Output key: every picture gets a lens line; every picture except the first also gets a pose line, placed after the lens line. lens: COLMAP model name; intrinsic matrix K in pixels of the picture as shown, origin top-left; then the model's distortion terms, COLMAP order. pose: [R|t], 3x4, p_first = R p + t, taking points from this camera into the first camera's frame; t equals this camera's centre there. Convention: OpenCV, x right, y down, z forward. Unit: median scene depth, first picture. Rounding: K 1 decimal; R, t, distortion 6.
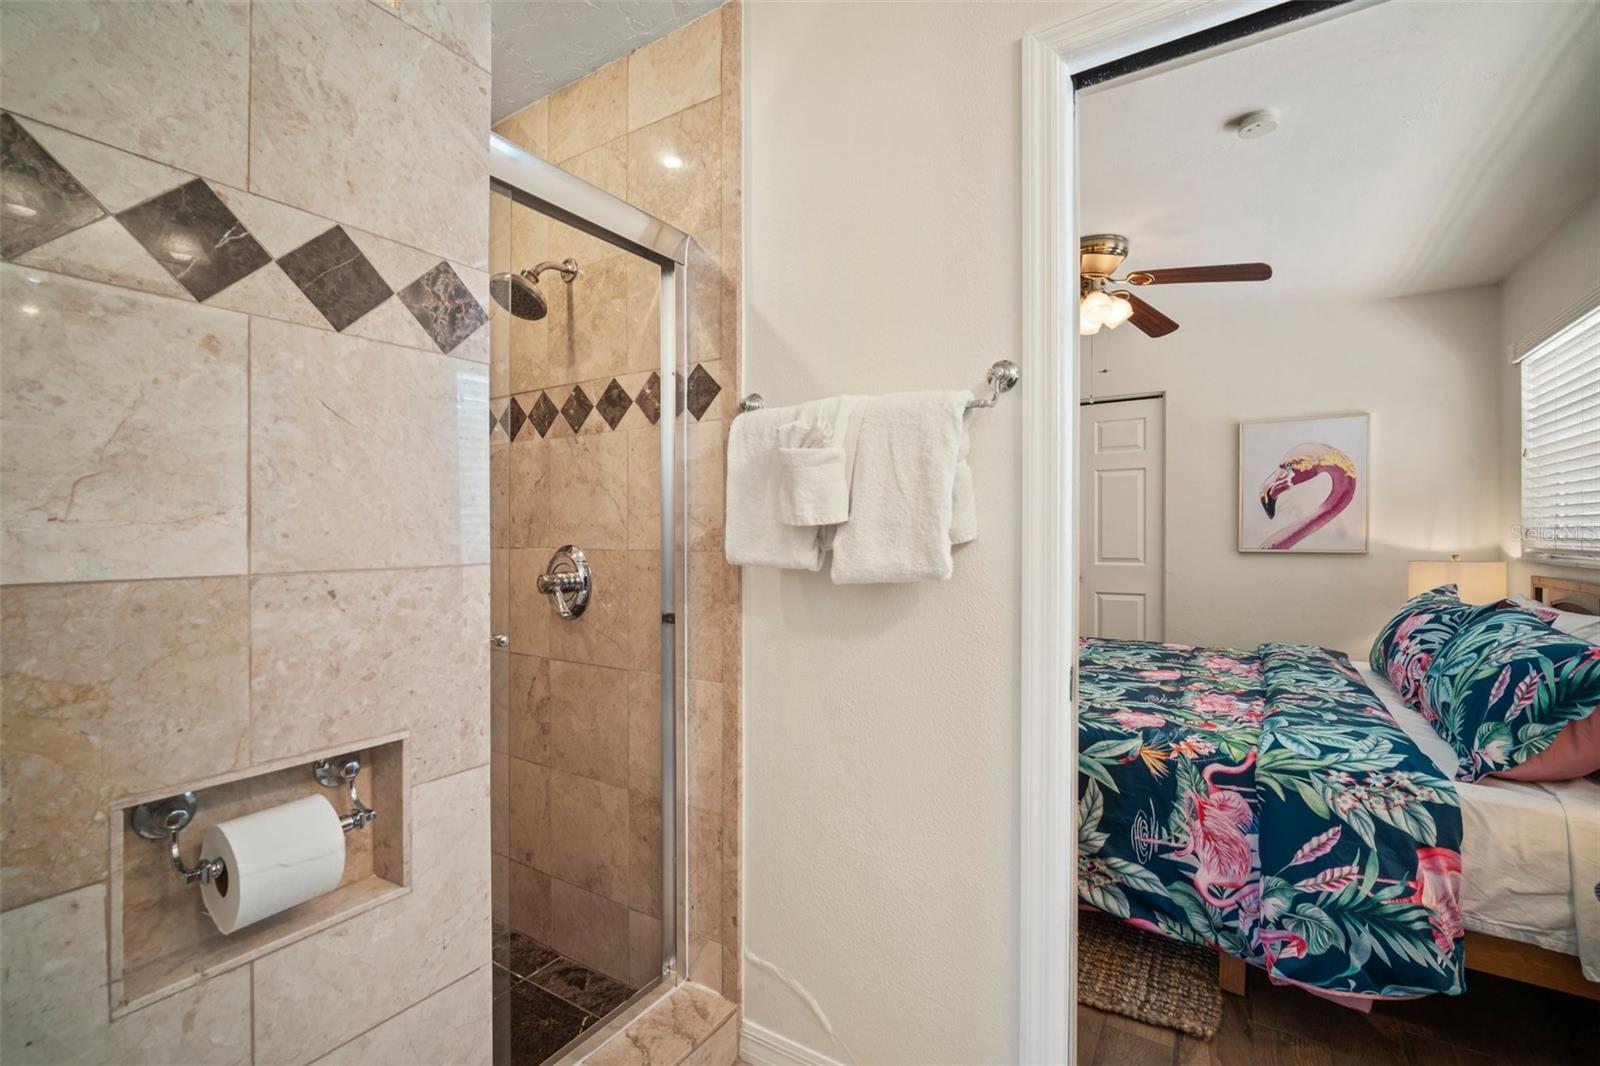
lens RADIAL K [[701.5, 0, 800.0], [0, 701.5, 533.0], [0, 0, 1]] dist [-0.004516, 0.000039]
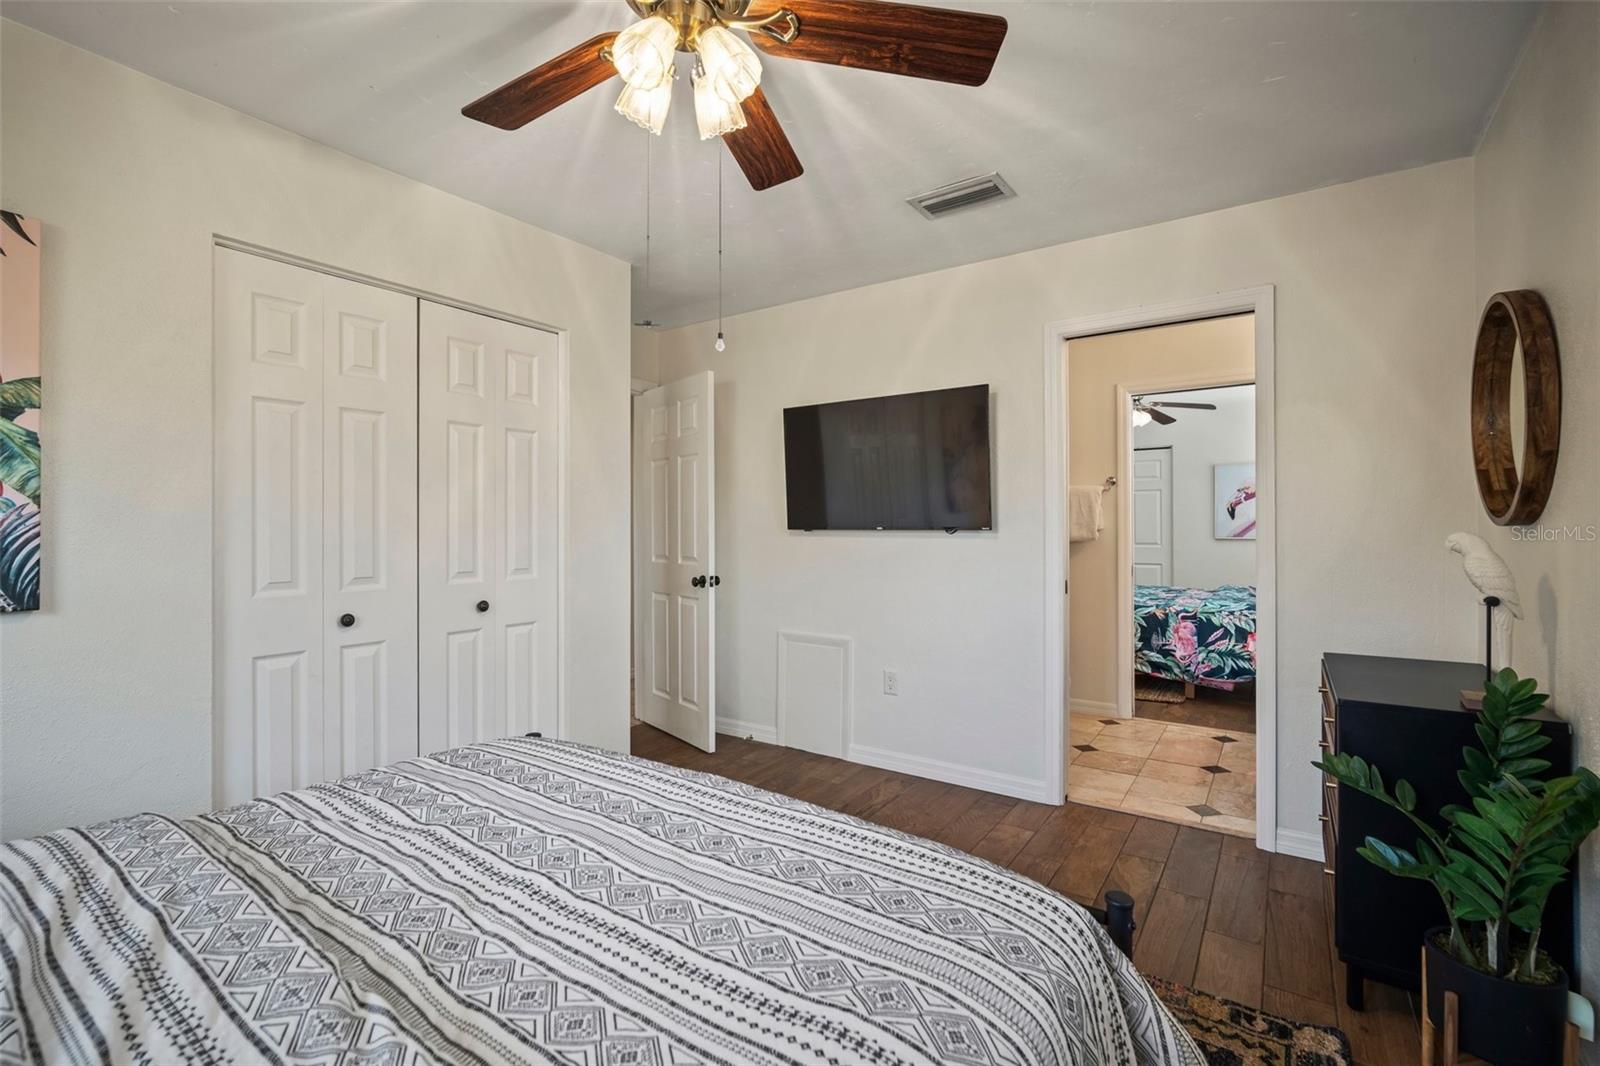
lens RADIAL K [[708.7, 0, 802.8], [0, 708.7, 517.4], [0, 0, 1]] dist [-0.014183, 0.004691]
pose [[0.999704, 0.000348, -0.024310, -0.820400], [-0.000798, 0.999829, -0.018490, 0.014588], [0.024299, 0.018504, 0.999533, -1.797534]]
